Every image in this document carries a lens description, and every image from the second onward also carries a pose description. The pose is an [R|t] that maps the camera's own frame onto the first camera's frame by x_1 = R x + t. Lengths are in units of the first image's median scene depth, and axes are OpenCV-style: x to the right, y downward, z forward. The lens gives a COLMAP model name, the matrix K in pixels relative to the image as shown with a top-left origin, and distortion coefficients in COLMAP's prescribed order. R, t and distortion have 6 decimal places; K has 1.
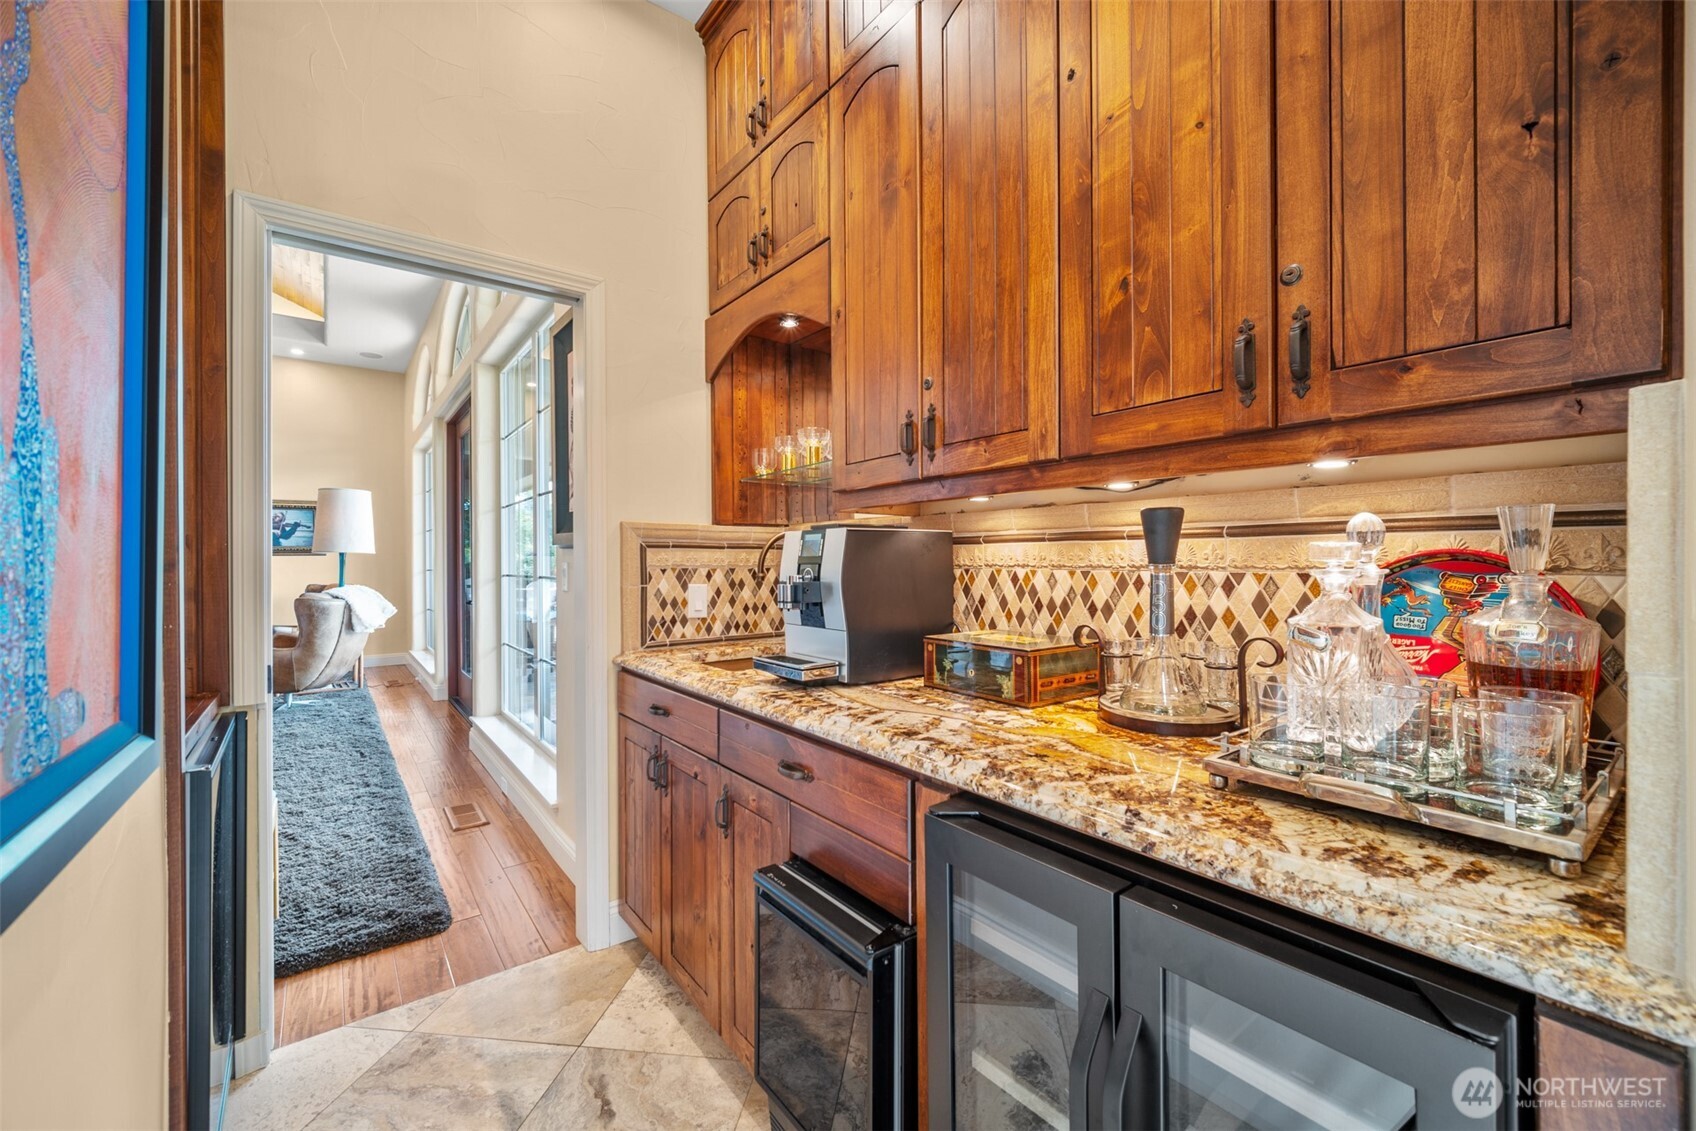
lens RADIAL K [[673.3, 0, 851.2], [0, 673.3, 566.8], [0, 0, 1]] dist [0.004416, 0.000621]
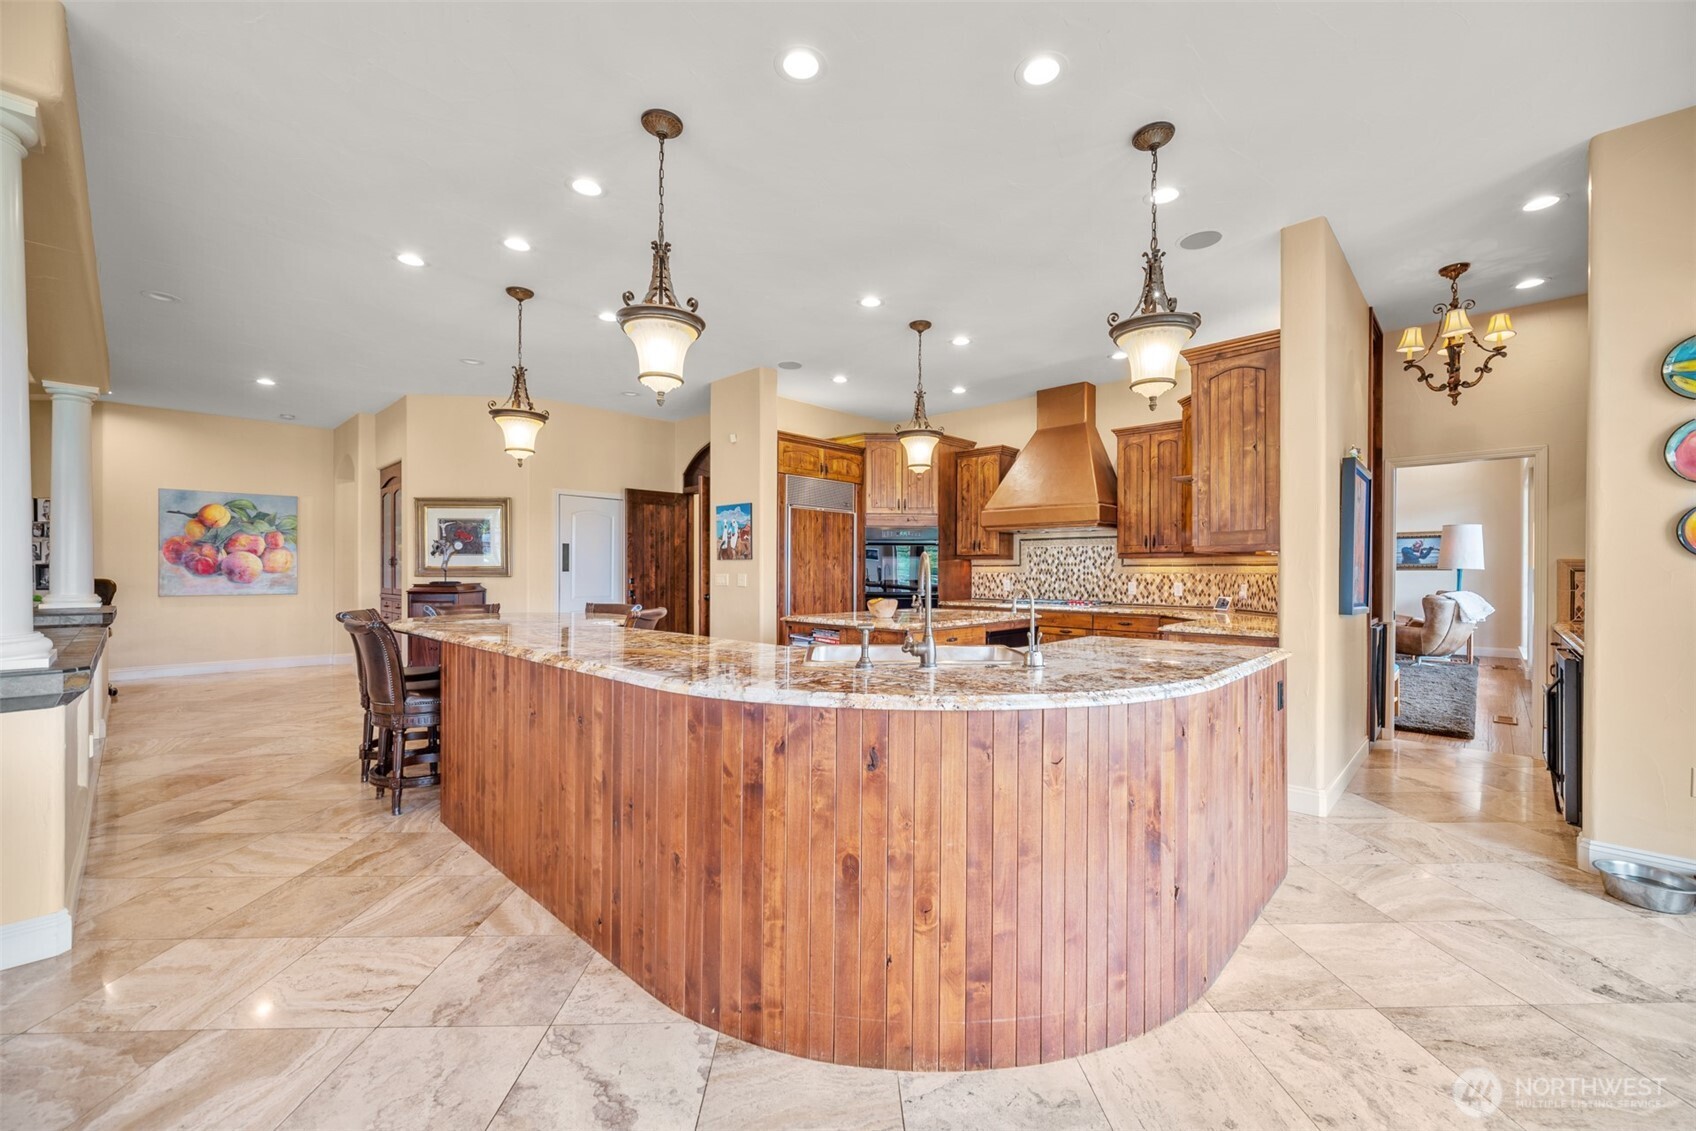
lens RADIAL K [[673.3, 0, 858.9], [0, 673.3, 577.7], [0, 0, 1]] dist [0.004416, 0.000621]
pose [[0.158766, 0.007783, -0.987286, 0.531815], [-0.005750, 0.999959, 0.006959, -0.005033], [0.987300, 0.004572, 0.158804, -0.560897]]
